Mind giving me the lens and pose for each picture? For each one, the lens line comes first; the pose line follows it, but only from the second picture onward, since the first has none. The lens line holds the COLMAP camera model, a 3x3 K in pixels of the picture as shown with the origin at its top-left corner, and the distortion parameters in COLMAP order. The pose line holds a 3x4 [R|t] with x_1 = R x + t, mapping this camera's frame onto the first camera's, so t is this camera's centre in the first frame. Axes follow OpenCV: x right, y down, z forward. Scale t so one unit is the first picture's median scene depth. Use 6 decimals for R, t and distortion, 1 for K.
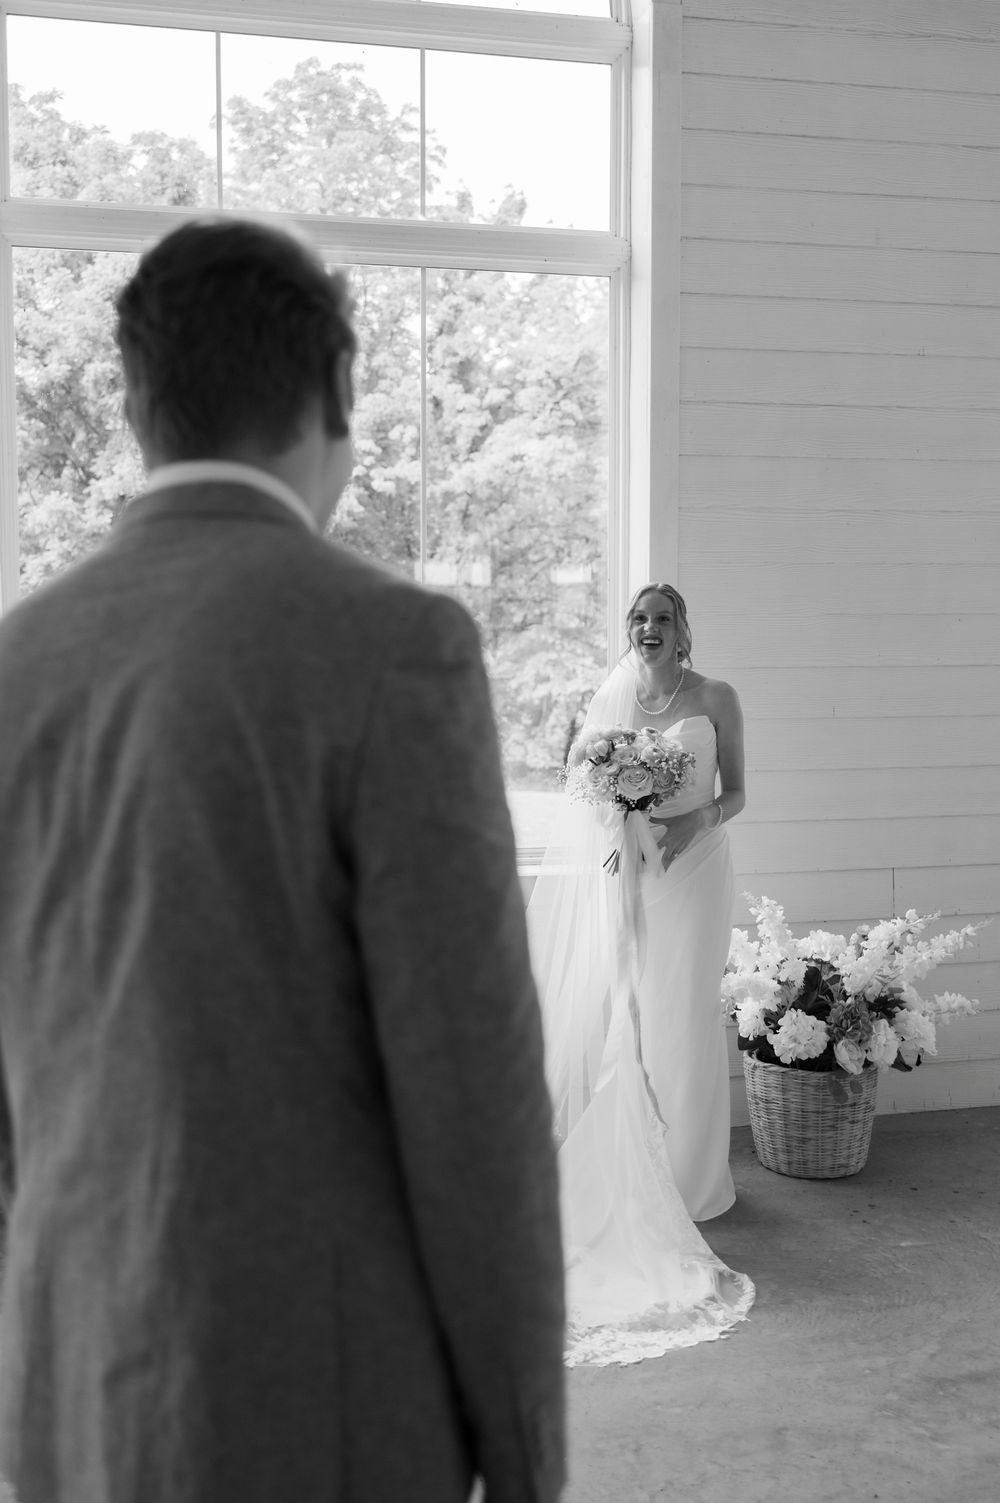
lens RADIAL K [[1643.4, 0, 501.1], [0, 1643.4, 730.4], [0, 0, 1]] dist [-0.001971, -0.019668]
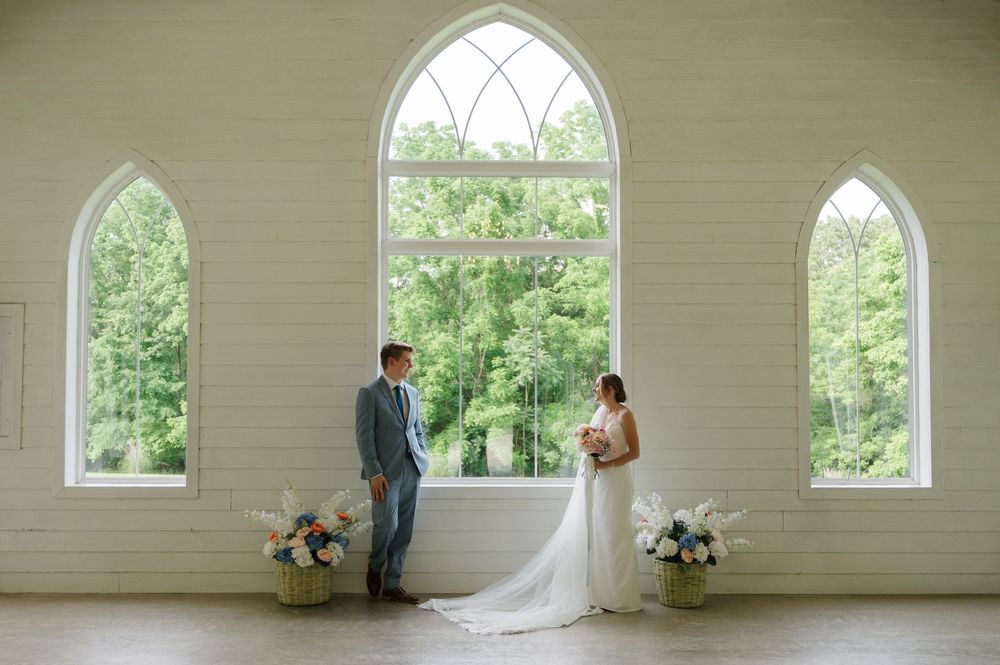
lens RADIAL K [[1093.4, 0, 500.0], [0, 1093.4, 332.5], [0, 0, 1]] dist [-0.001971, -0.019668]
pose [[0.972788, -0.011279, -0.231423, 0.304264], [-0.020540, 0.990684, -0.134622, 0.081769], [0.230786, 0.135712, 0.963494, -0.709133]]
